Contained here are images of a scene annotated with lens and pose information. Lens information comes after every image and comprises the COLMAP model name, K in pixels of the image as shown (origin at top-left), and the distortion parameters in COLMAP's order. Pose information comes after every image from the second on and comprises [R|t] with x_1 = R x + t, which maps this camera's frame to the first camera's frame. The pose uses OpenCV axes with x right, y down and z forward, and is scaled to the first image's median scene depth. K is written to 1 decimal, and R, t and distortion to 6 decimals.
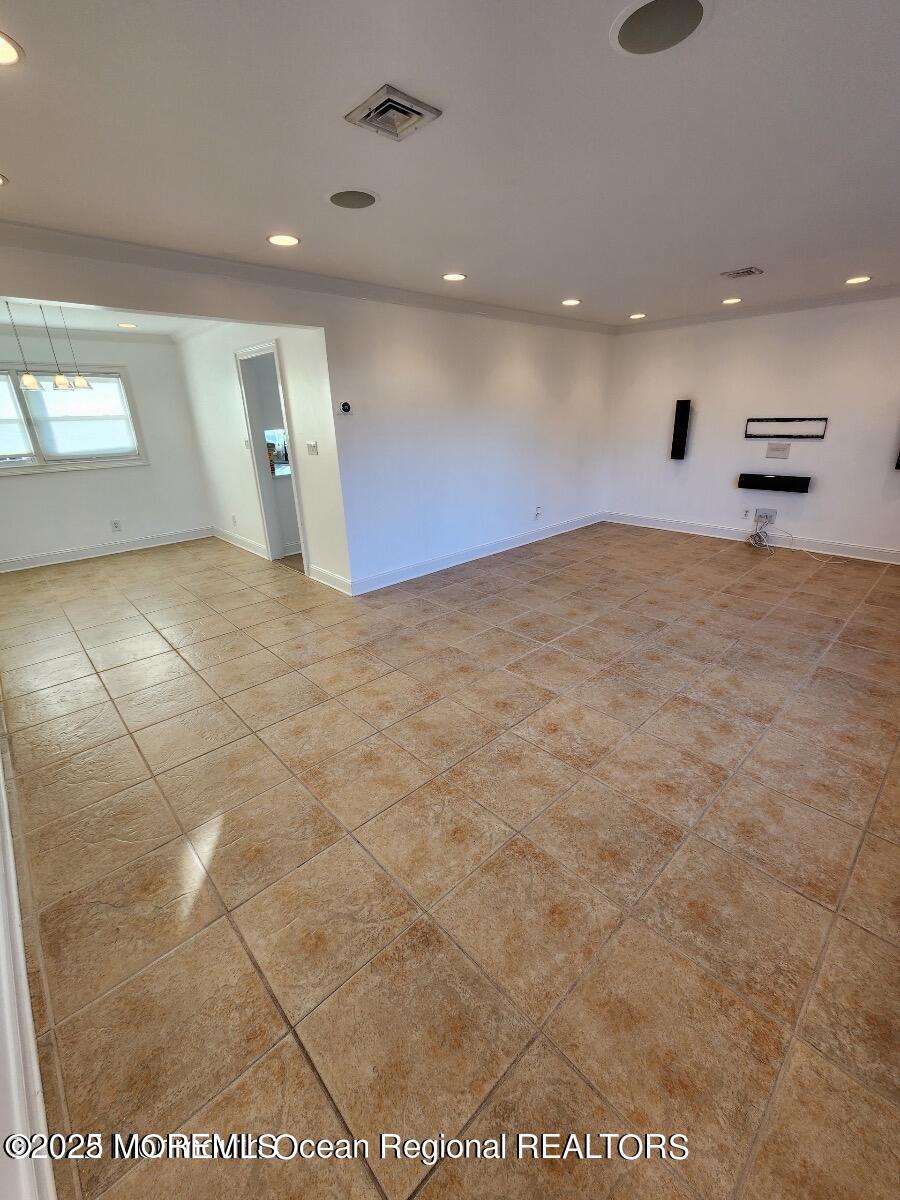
lens RADIAL K [[493.3, 0, 451.9], [0, 493.3, 599.6], [0, 0, 1]] dist [-0.004205, 0.000048]
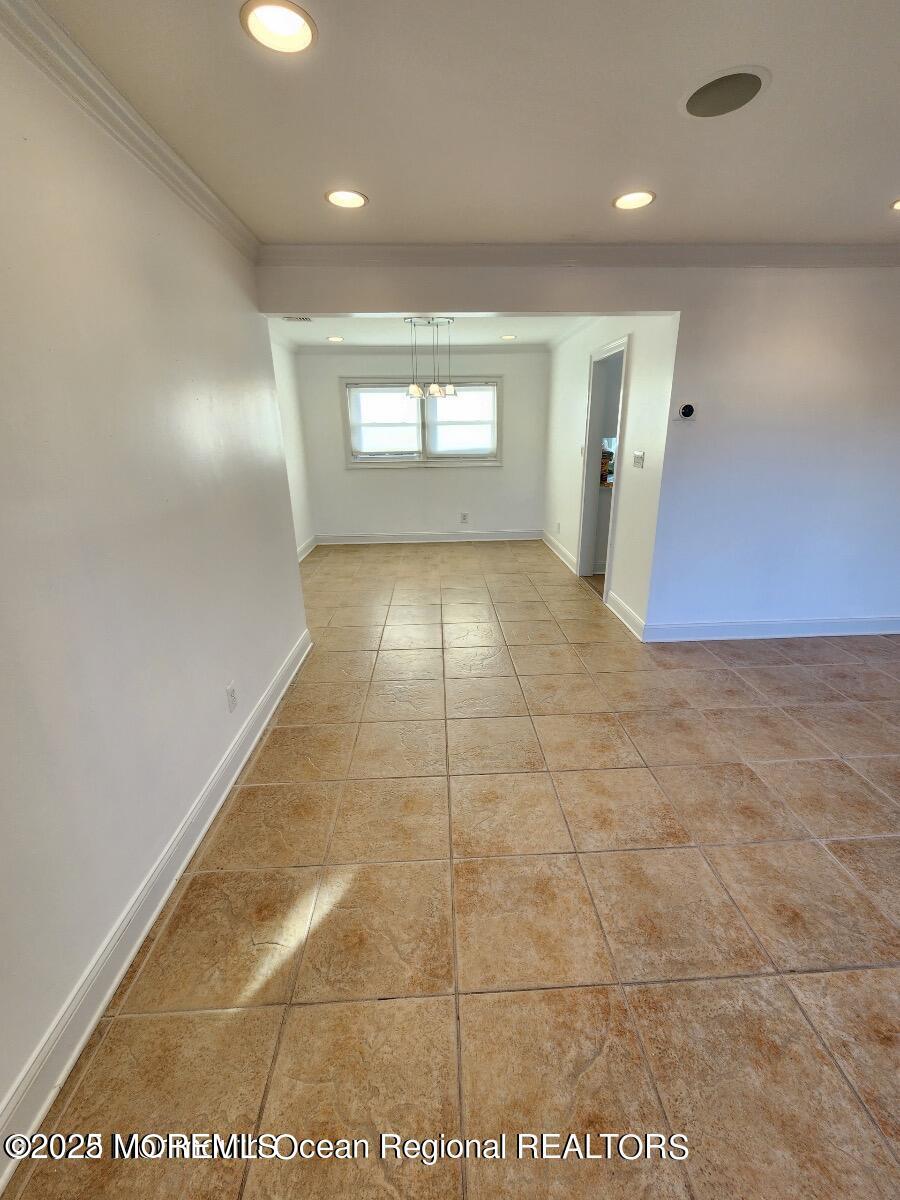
lens RADIAL K [[493.3, 0, 456.4], [0, 493.3, 598.1], [0, 0, 1]] dist [-0.004205, 0.000048]
pose [[0.763408, 0.223915, -0.605863, 0.047143], [-0.234426, 0.970081, 0.063137, -0.063844], [0.601874, 0.093831, 0.793060, 0.183583]]
